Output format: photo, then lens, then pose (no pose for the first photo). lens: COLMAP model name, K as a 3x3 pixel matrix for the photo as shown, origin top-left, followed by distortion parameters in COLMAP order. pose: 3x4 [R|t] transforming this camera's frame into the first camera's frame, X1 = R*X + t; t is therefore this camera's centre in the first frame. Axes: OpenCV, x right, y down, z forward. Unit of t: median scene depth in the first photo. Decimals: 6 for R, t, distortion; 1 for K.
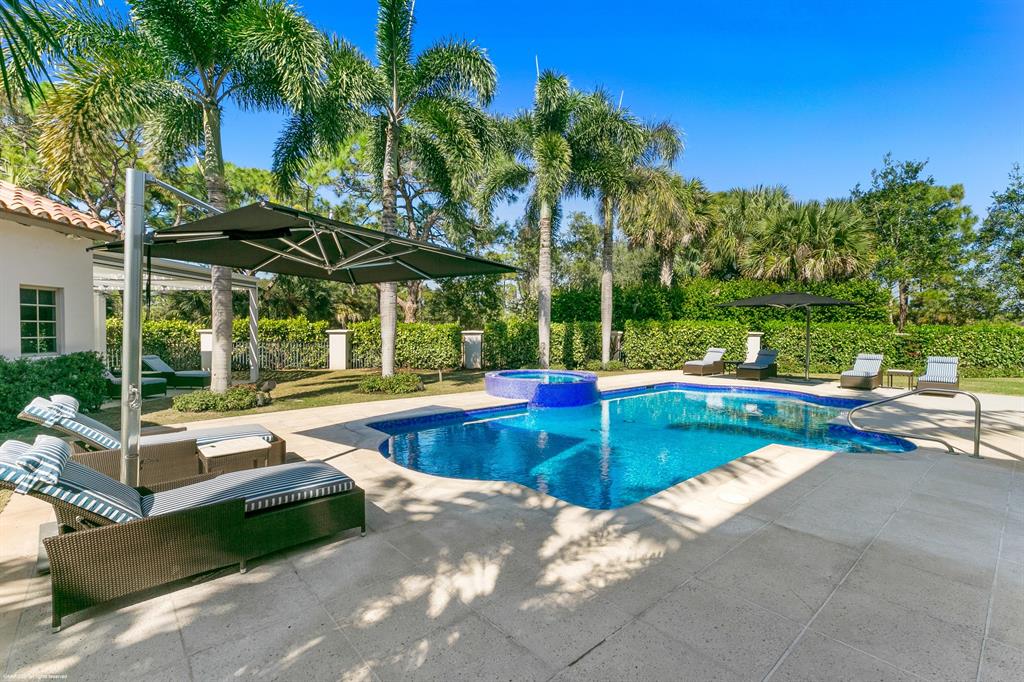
lens RADIAL K [[469.6, 0, 504.6], [0, 469.6, 336.6], [0, 0, 1]] dist [0.006450, -0.000591]
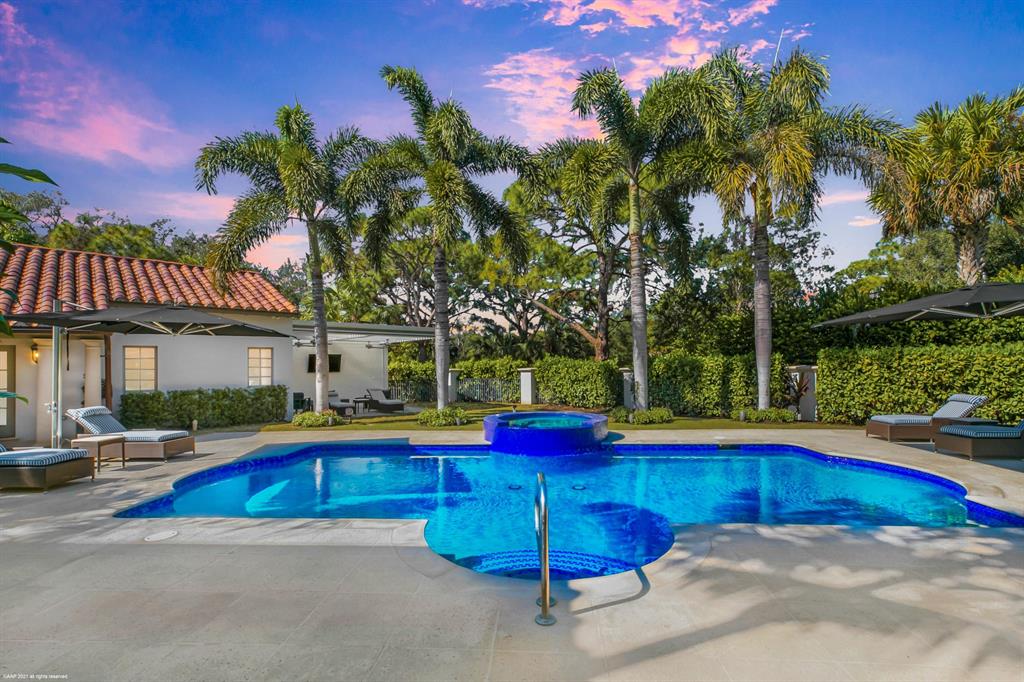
lens RADIAL K [[469.6, 0, 481.5], [0, 469.6, 355.6], [0, 0, 1]] dist [0.006450, -0.000591]
pose [[0.700595, -0.029706, -0.712941, 0.409248], [0.003718, 0.999271, -0.037983, -0.002461], [0.713550, 0.023960, 0.700195, 0.182148]]
